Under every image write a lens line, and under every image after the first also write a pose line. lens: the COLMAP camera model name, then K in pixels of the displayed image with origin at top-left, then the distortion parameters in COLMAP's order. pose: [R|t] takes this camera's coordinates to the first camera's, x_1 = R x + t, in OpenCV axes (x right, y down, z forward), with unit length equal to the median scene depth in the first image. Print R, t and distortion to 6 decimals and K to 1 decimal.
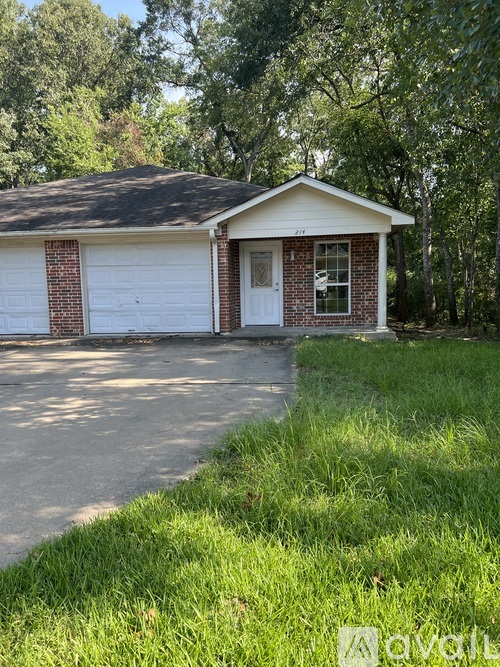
lens RADIAL K [[507.6, 0, 249.8], [0, 507.6, 334.9], [0, 0, 1]] dist [0.007559, 0.000593]
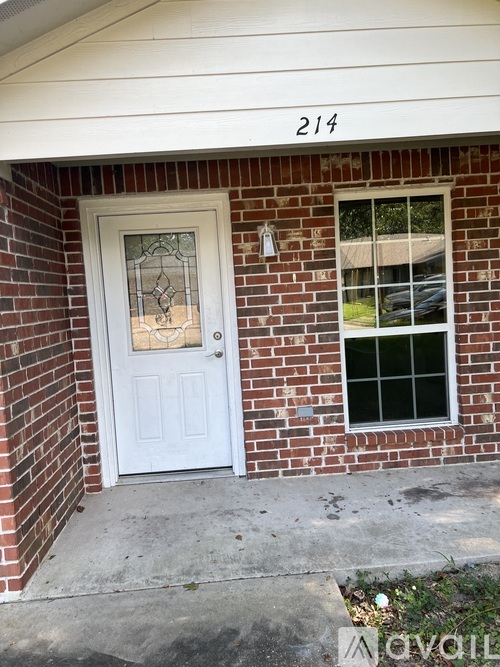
lens RADIAL K [[507.6, 0, 250.6], [0, 507.6, 333.0], [0, 0, 1]] dist [0.007559, 0.000593]
pose [[0.987680, -0.046576, 0.149398, 0.028174], [0.050709, 0.998426, -0.023976, -0.095378], [-0.148046, 0.031257, 0.988486, 0.707995]]
